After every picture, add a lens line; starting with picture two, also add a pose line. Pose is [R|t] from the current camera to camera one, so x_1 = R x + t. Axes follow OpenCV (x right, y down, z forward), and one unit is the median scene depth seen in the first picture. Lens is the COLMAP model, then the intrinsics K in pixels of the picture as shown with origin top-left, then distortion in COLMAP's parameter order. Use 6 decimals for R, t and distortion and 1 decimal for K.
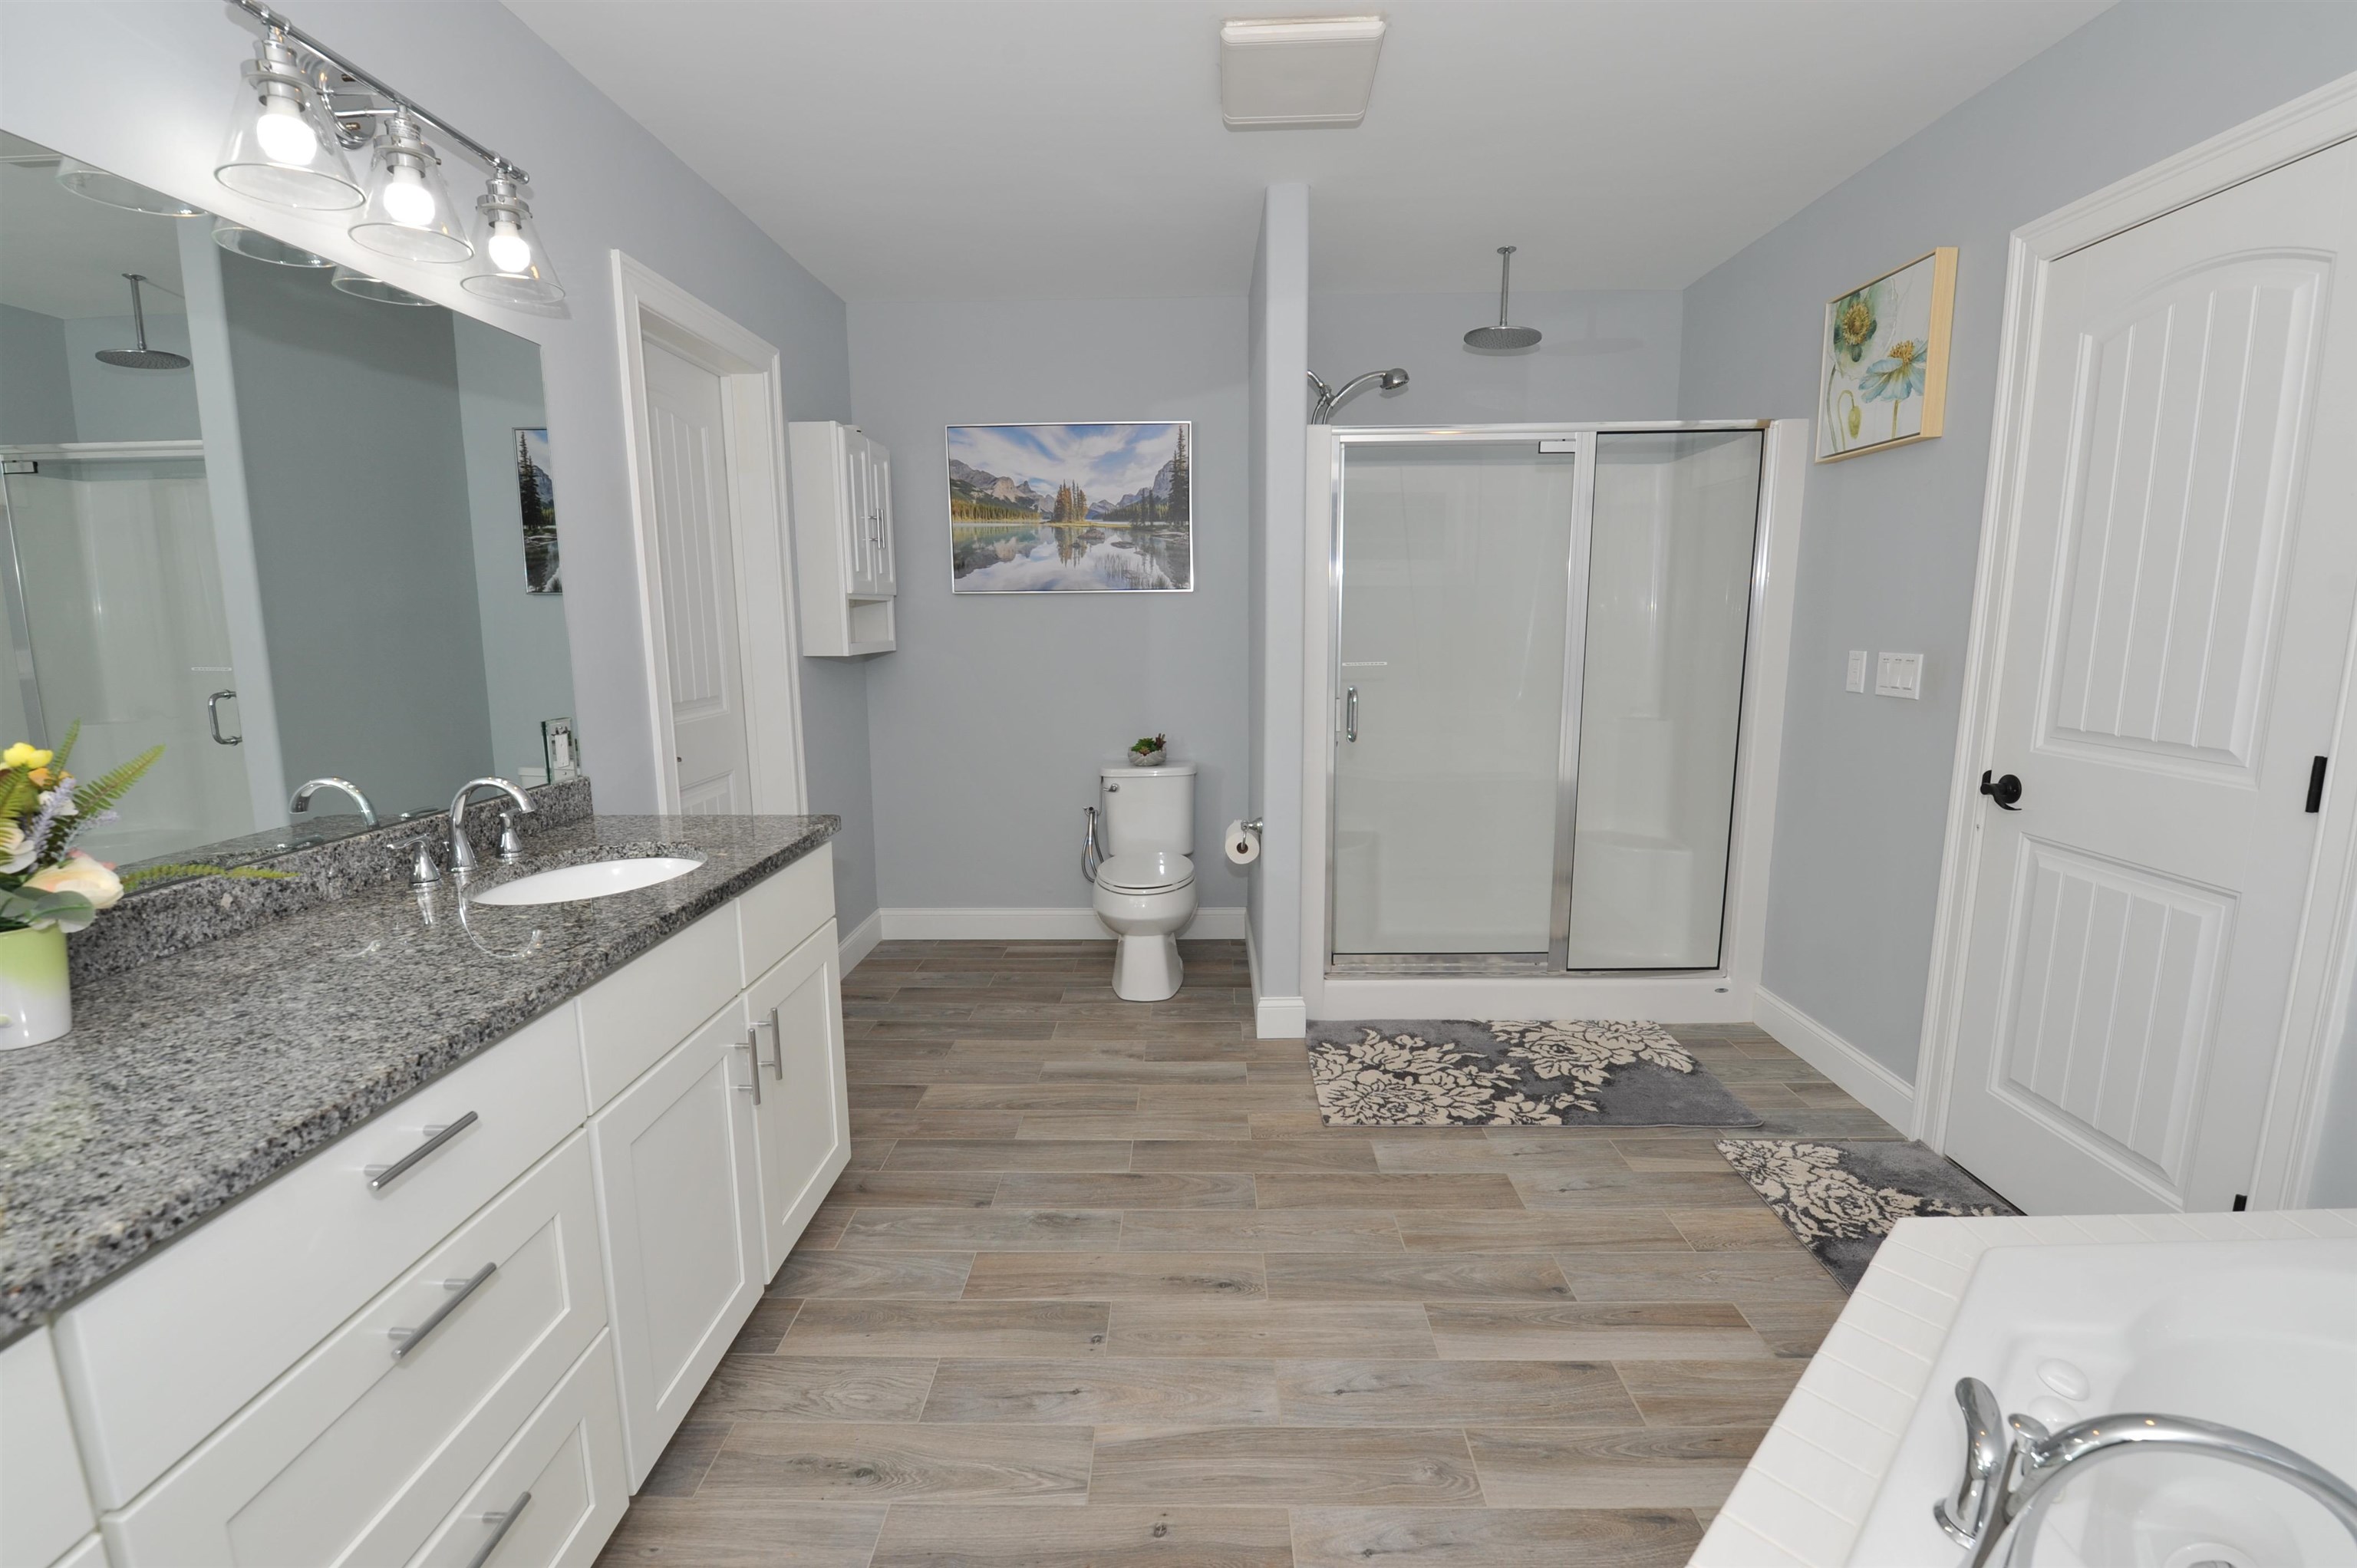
lens RADIAL K [[1019.9, 0, 1176.7], [0, 1019.9, 781.6], [0, 0, 1]] dist [0.000162, -0.000049]
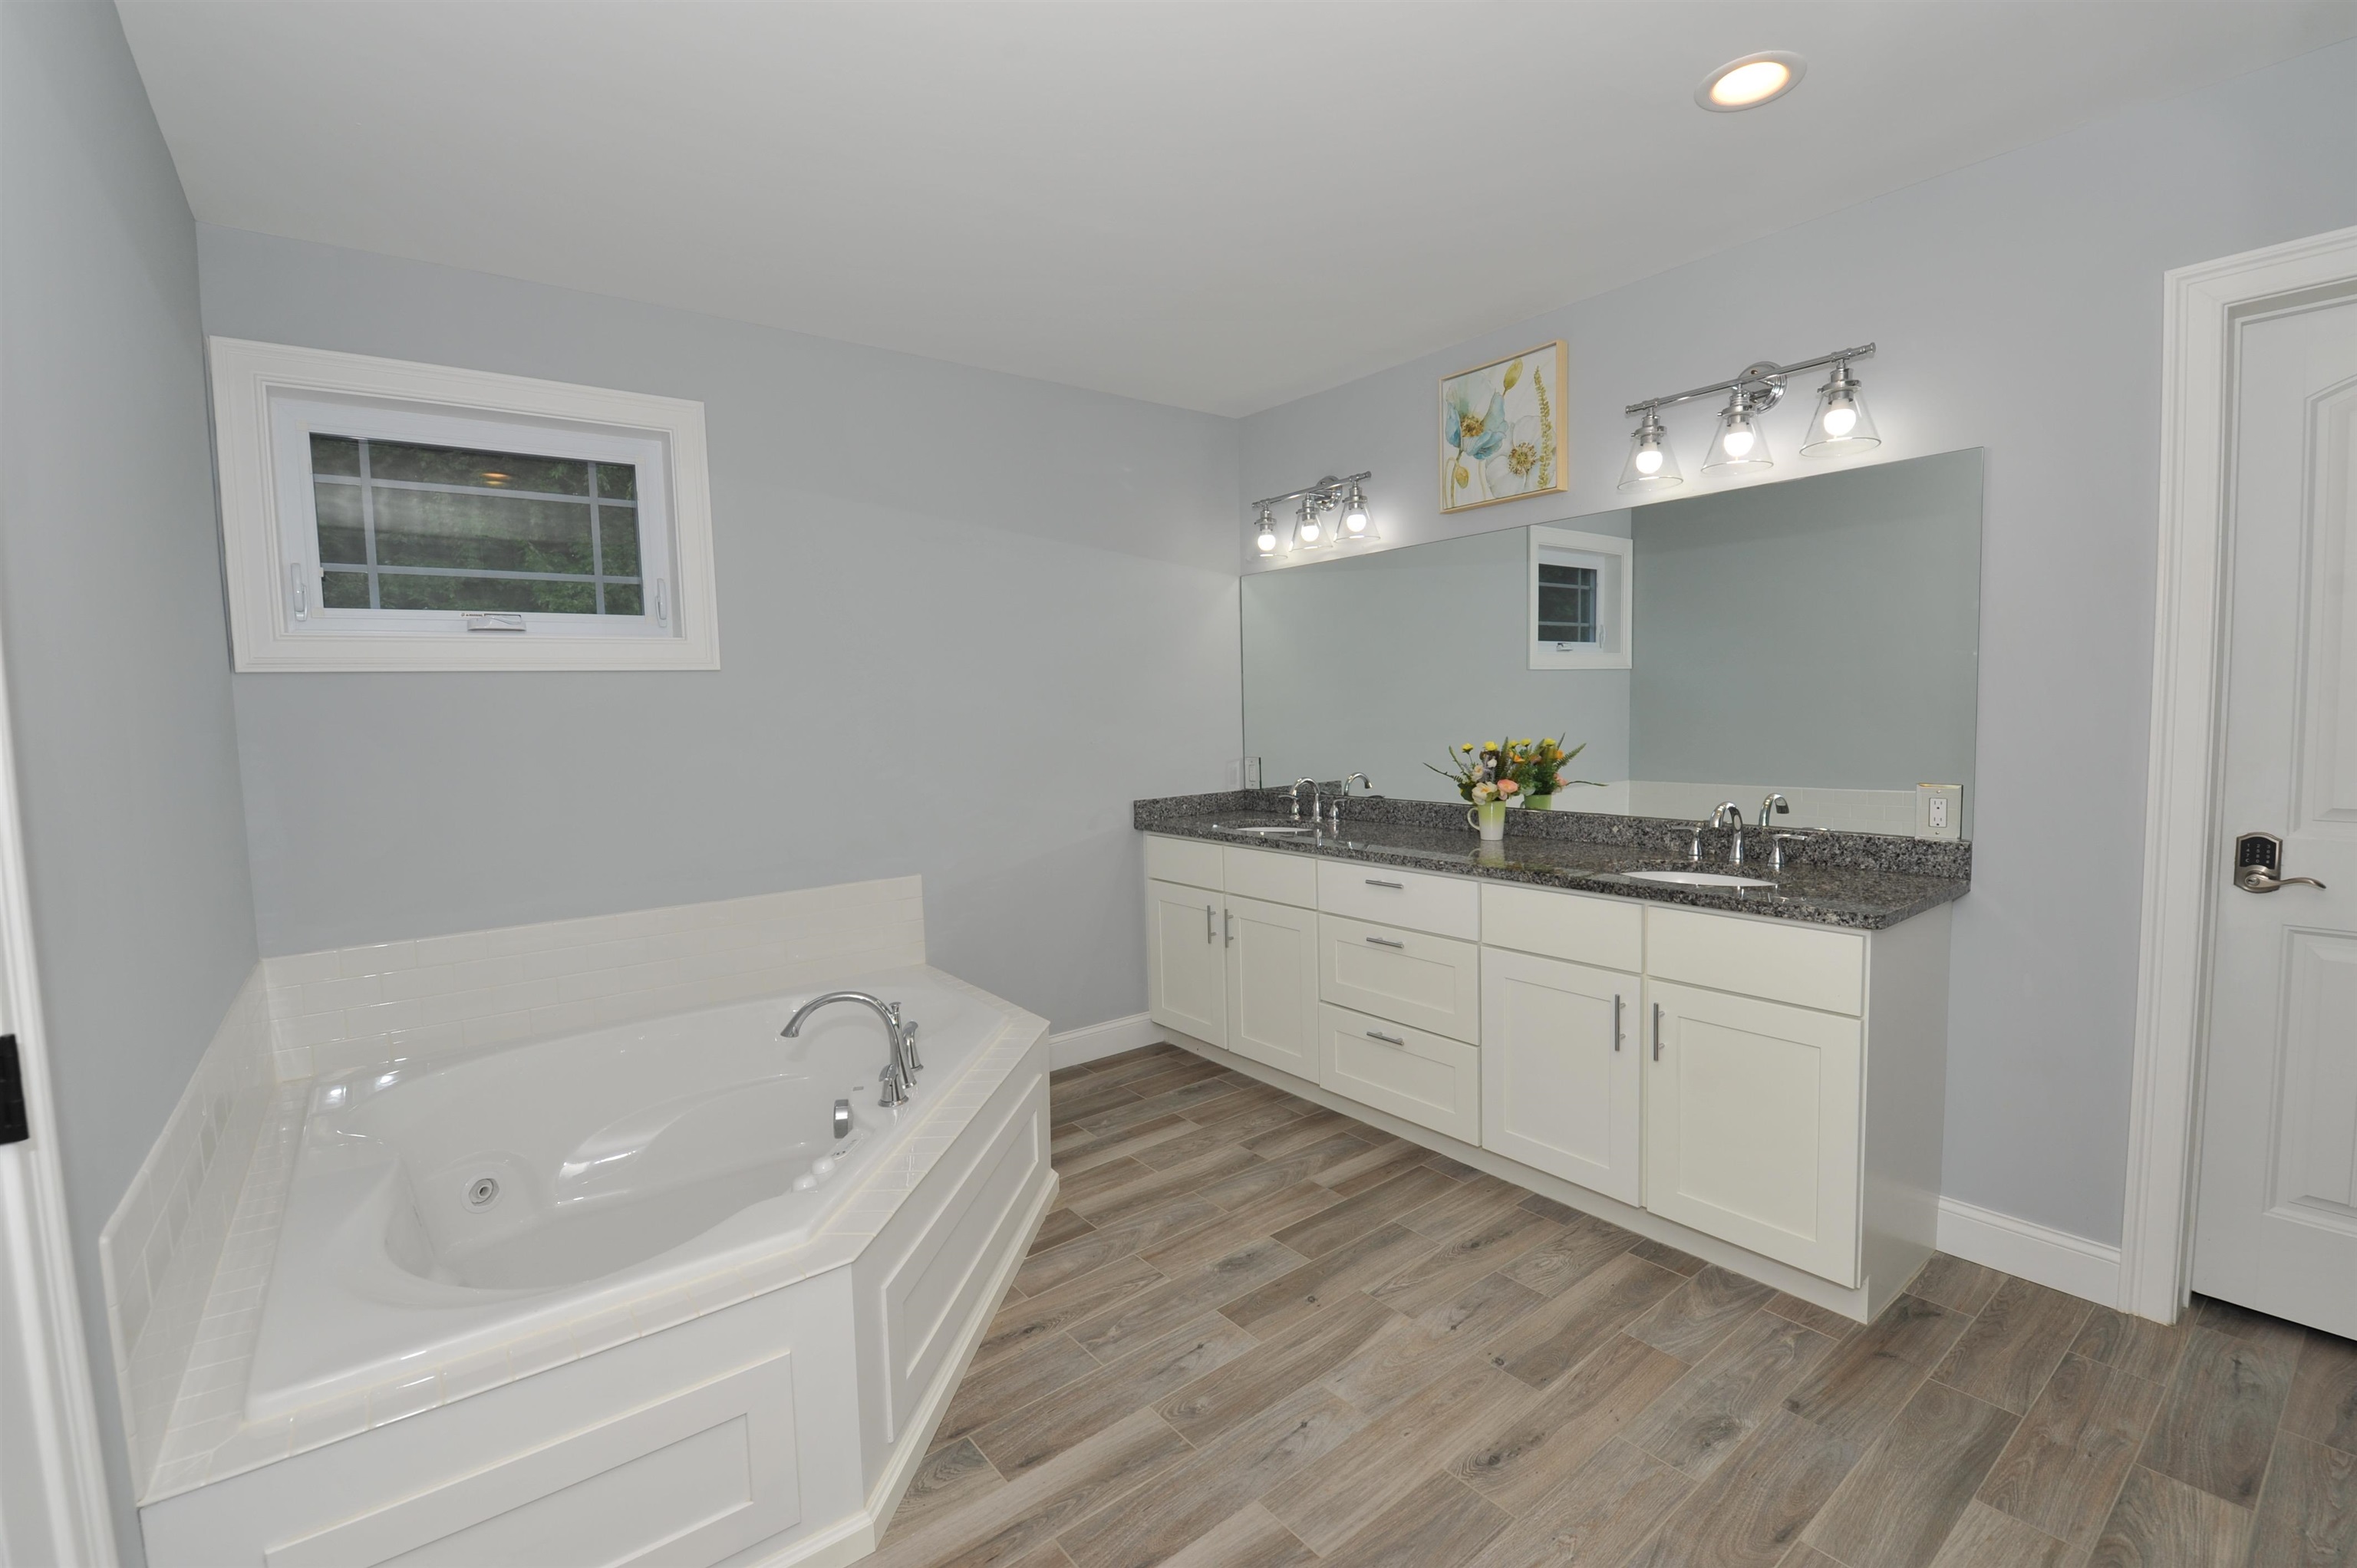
lens RADIAL K [[1019.9, 0, 1176.2], [0, 1019.9, 786.9], [0, 0, 1]] dist [0.000162, -0.000049]
pose [[-0.775007, 0.071233, -0.627925, 0.906115], [-0.076544, 0.975730, 0.205161, -0.273021], [0.627300, 0.207065, -0.750746, 1.609402]]
